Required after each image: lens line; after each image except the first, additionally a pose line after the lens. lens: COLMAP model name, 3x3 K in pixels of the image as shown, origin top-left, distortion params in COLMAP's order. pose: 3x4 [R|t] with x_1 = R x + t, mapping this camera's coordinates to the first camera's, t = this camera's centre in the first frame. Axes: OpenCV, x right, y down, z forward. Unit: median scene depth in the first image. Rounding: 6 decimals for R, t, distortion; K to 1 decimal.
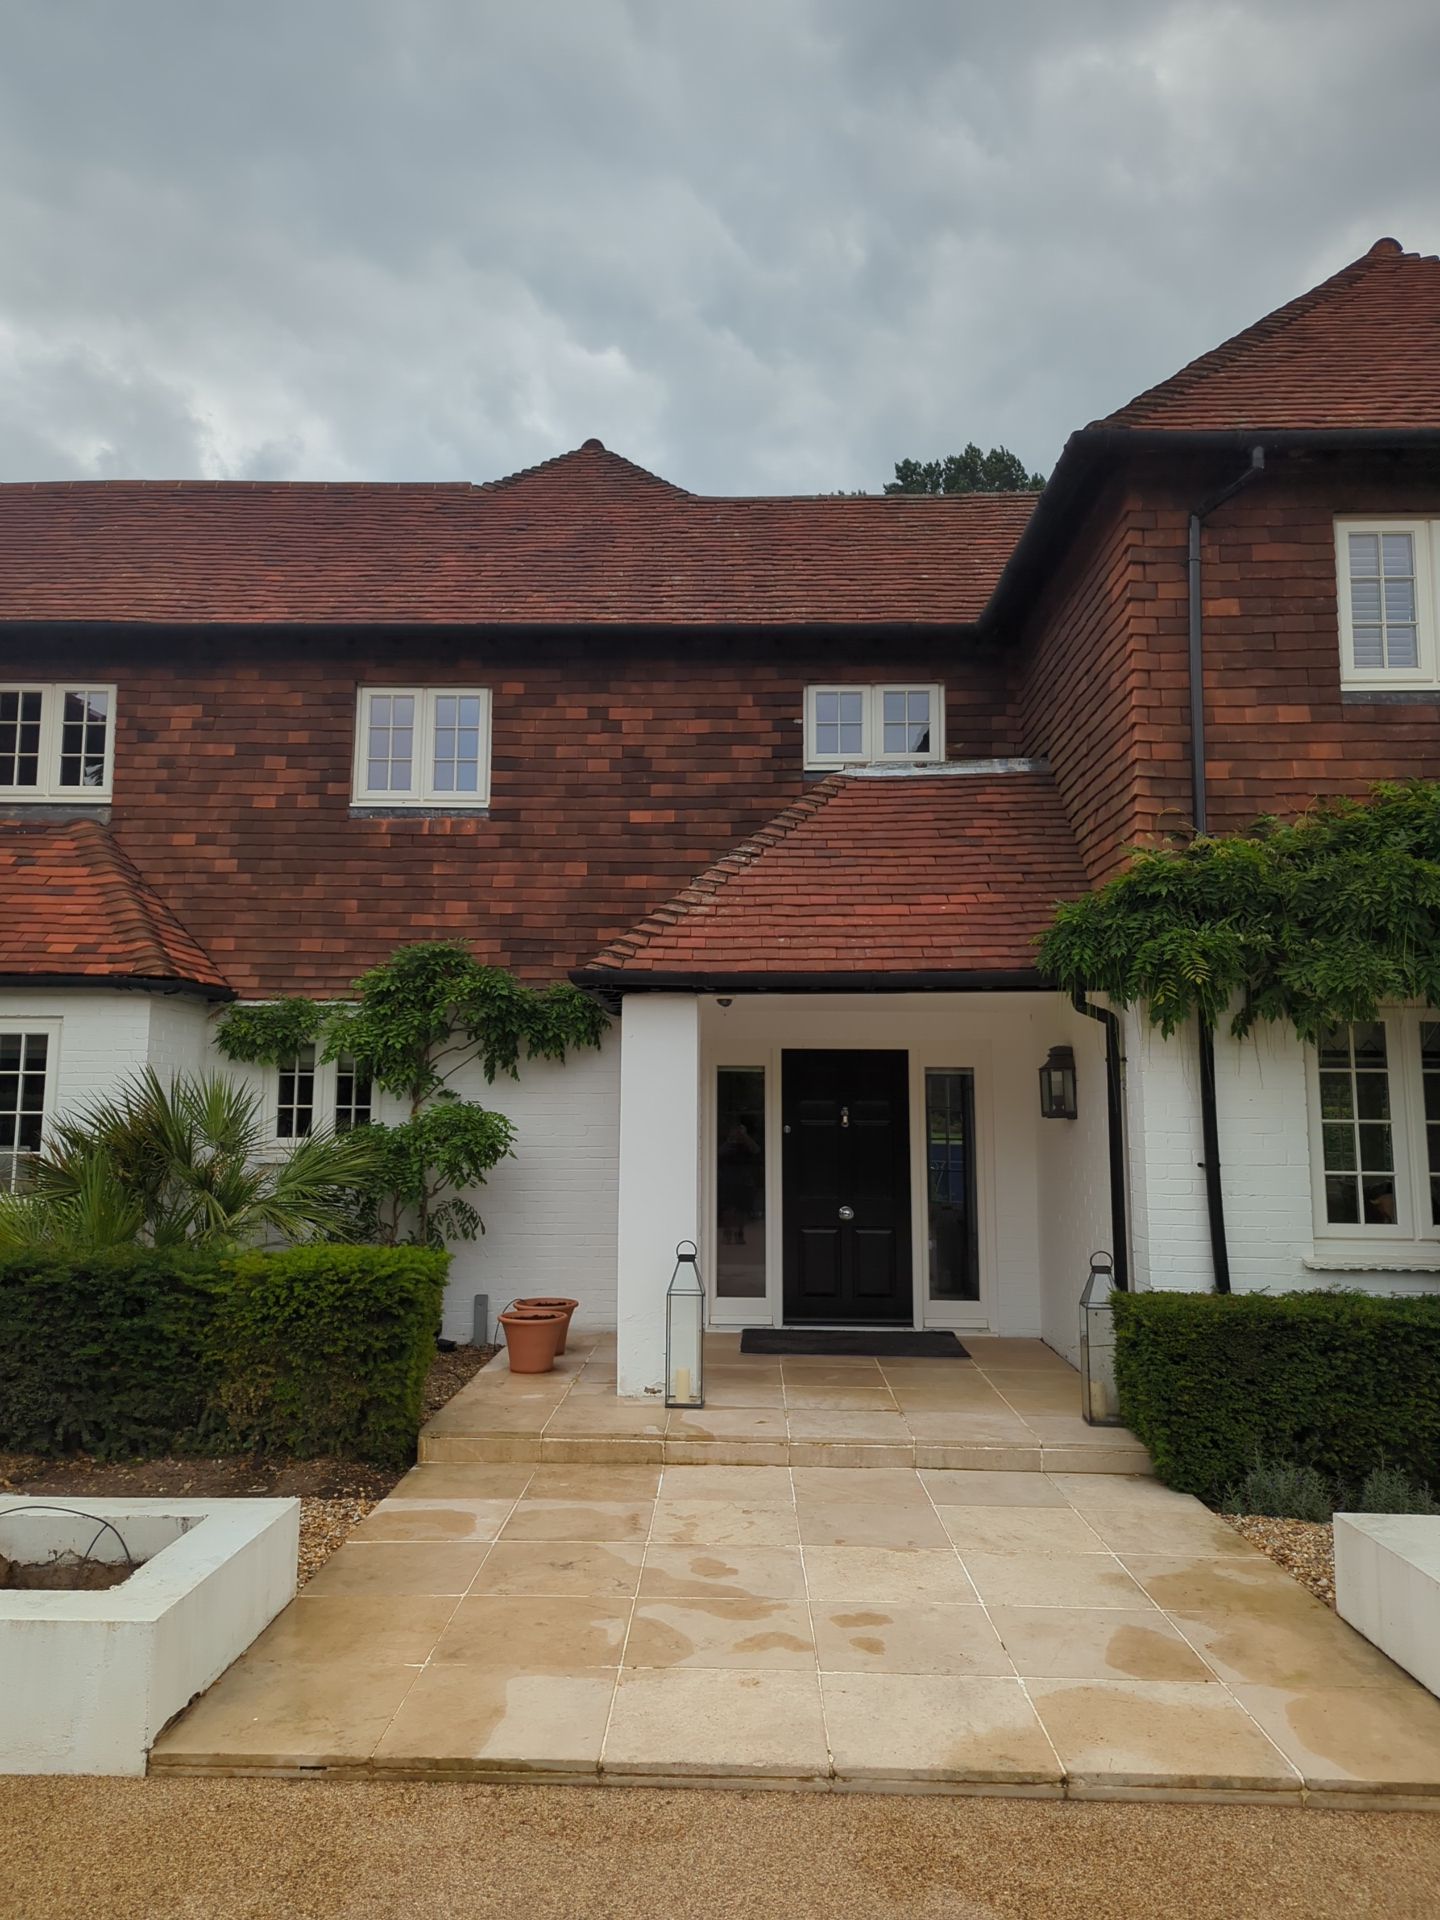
lens RADIAL K [[1343.7, 0, 700.0], [0, 1343.7, 958.0], [0, 0, 1]] dist [0.065746, -0.052481]
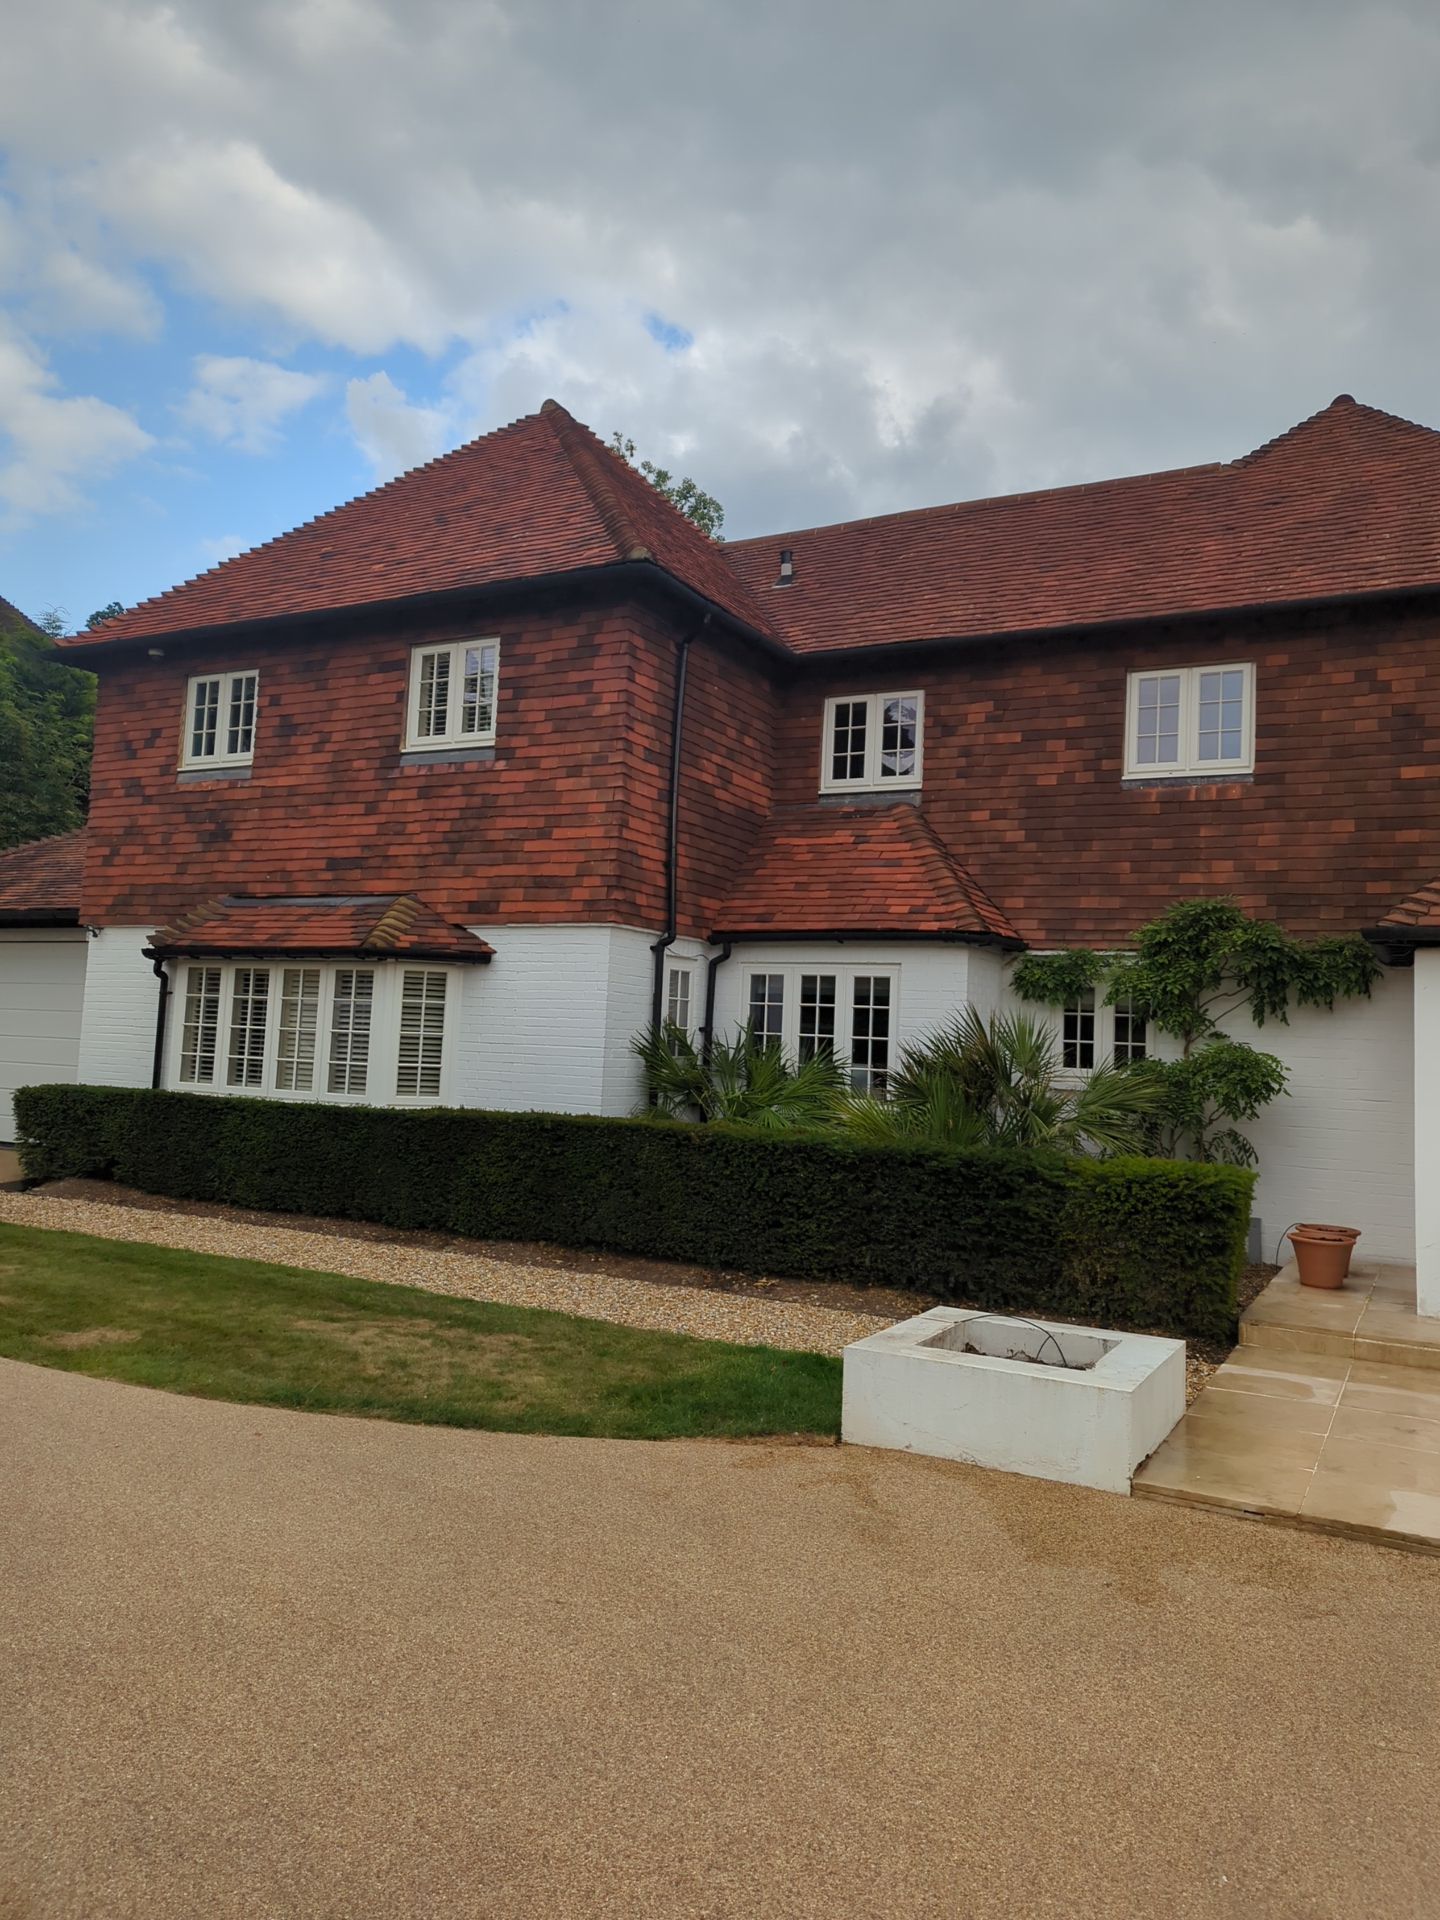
lens RADIAL K [[1343.7, 0, 736.4], [0, 1343.7, 929.6], [0, 0, 1]] dist [0.065746, -0.052481]
pose [[0.896734, -0.006331, -0.442525, -0.062893], [0.018283, 0.999574, 0.022748, -0.023696], [0.442193, -0.028489, 0.896467, -0.224288]]
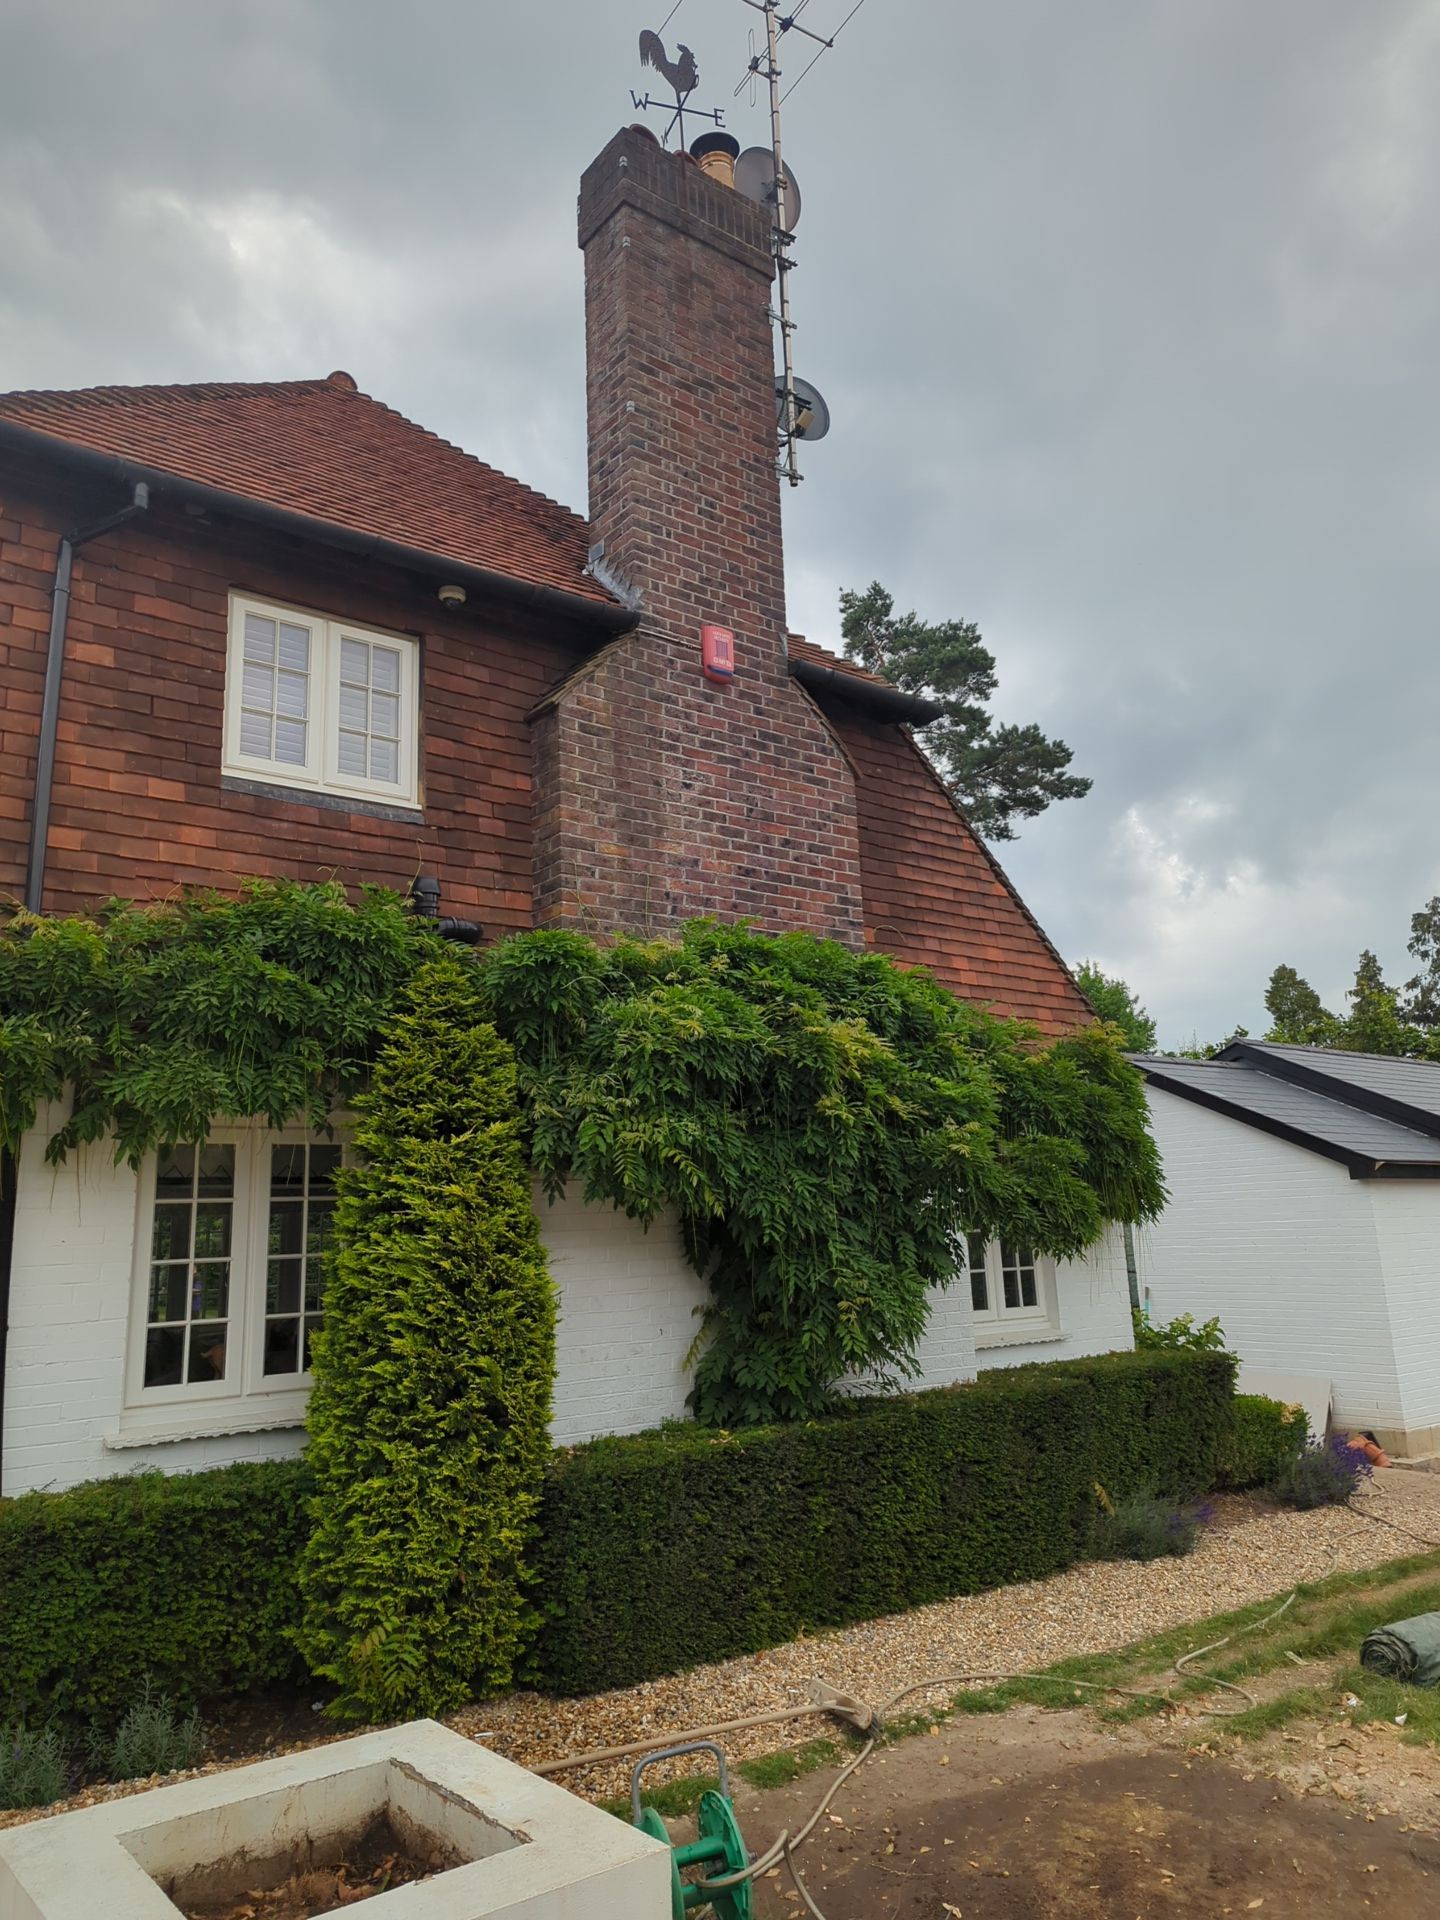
lens RADIAL K [[1343.7, 0, 701.7], [0, 1343.7, 939.2], [0, 0, 1]] dist [0.065746, -0.052481]
pose [[0.769326, 0.107350, 0.629773, 0.150518], [-0.039736, 0.991913, -0.120539, 0.007353], [-0.637620, 0.067710, 0.767370, 0.106334]]
